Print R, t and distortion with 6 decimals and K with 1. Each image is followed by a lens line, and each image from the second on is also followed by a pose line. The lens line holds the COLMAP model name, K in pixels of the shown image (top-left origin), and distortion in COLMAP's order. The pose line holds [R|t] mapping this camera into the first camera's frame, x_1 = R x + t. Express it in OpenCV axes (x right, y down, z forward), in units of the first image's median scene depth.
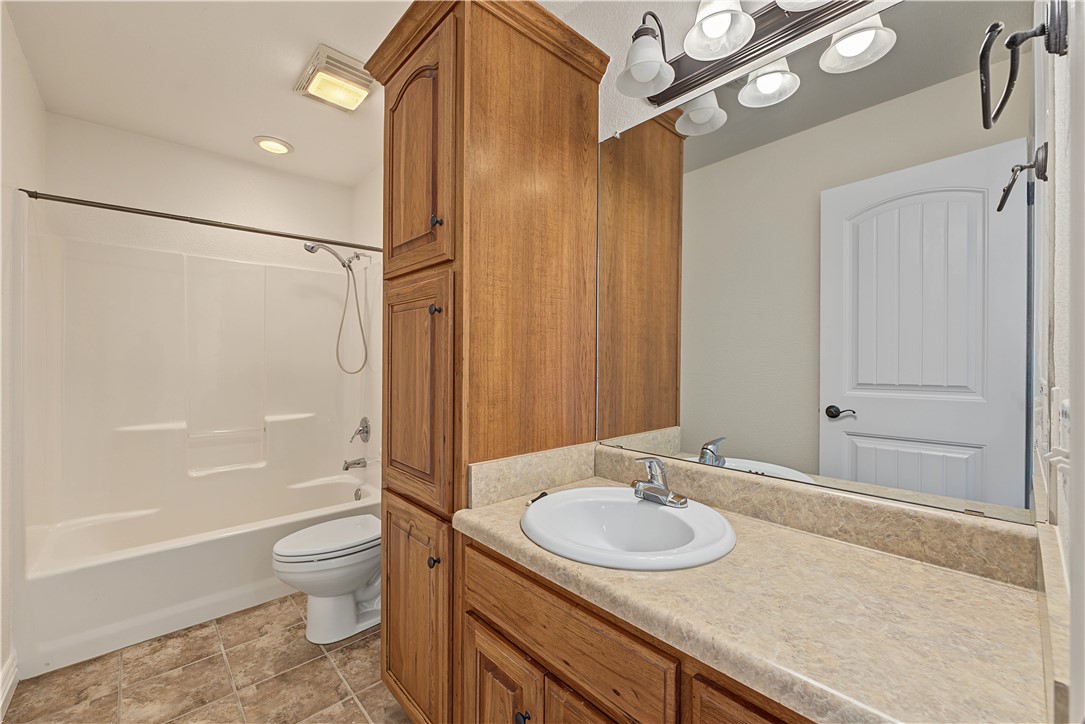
lens RADIAL K [[442.3, 0, 543.3], [0, 442.3, 357.3], [0, 0, 1]] dist [0.001395, 0.000513]
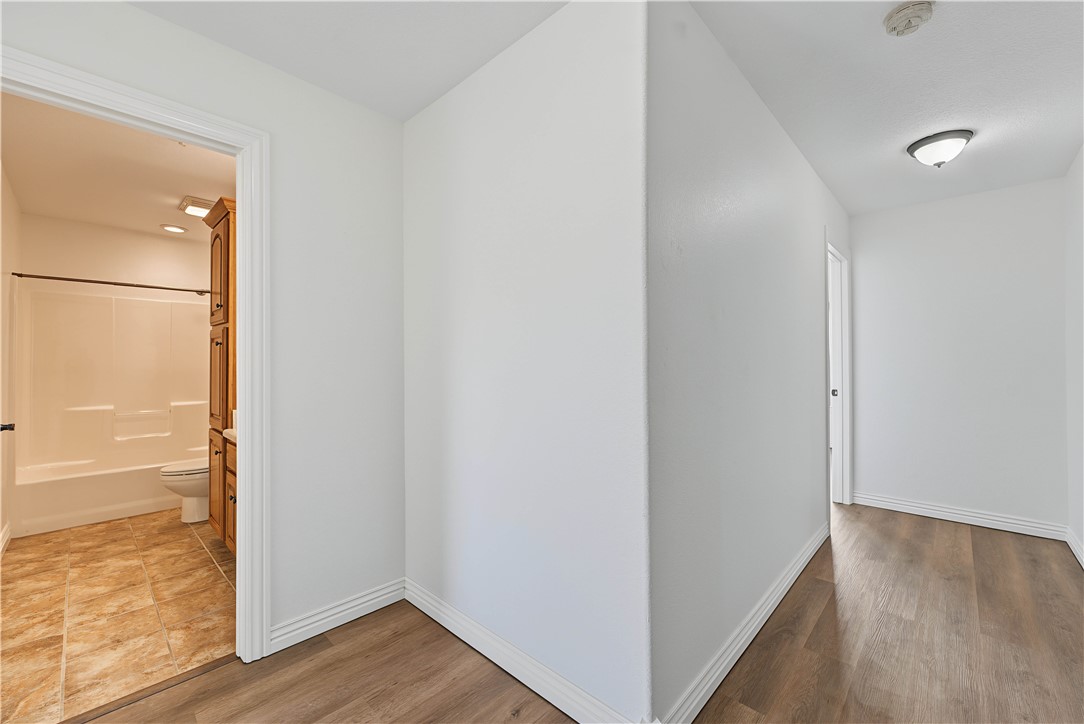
lens RADIAL K [[441.9, 0, 545.8], [0, 441.9, 356.8], [0, 0, 1]] dist [0.001395, 0.000513]
pose [[0.997567, -0.002592, 0.069673, 0.808697], [0.003210, 0.999957, -0.008747, -0.008007], [-0.069647, 0.008950, 0.997532, -0.886987]]
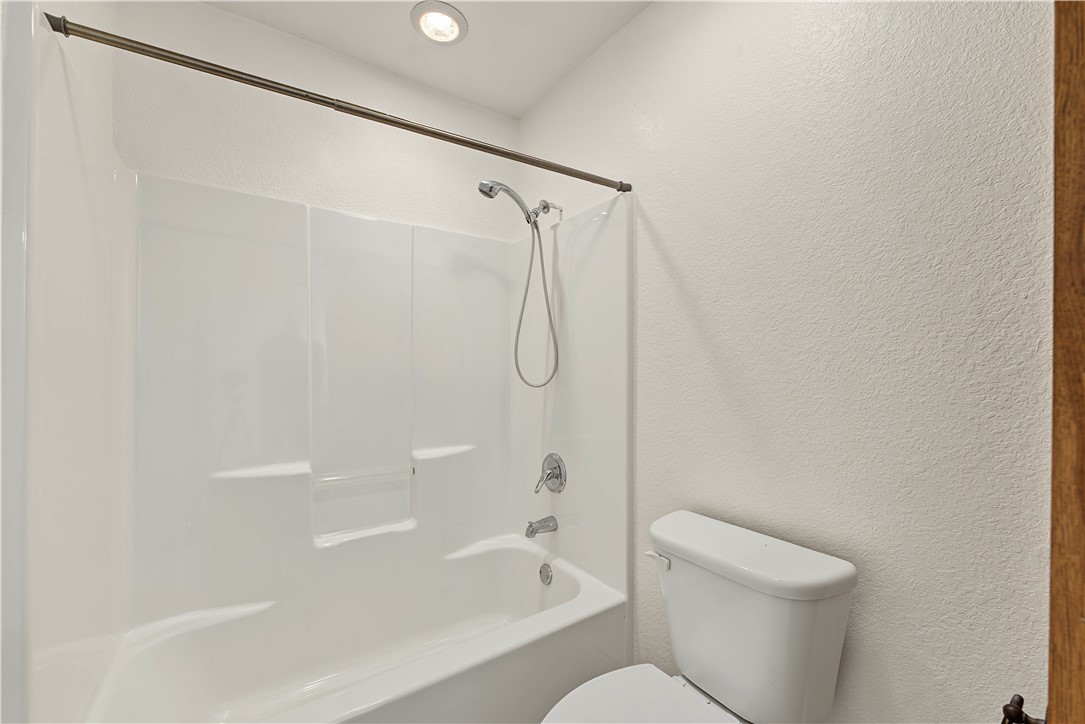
lens RADIAL K [[441.7, 0, 544.4], [0, 441.7, 361.0], [0, 0, 1]] dist [-0.000810, -0.000279]
pose [[0.991335, -0.004068, -0.131297, -0.513548], [0.002572, 0.999930, -0.011561, 0.009267], [0.131335, 0.011123, 0.991276, 0.544597]]
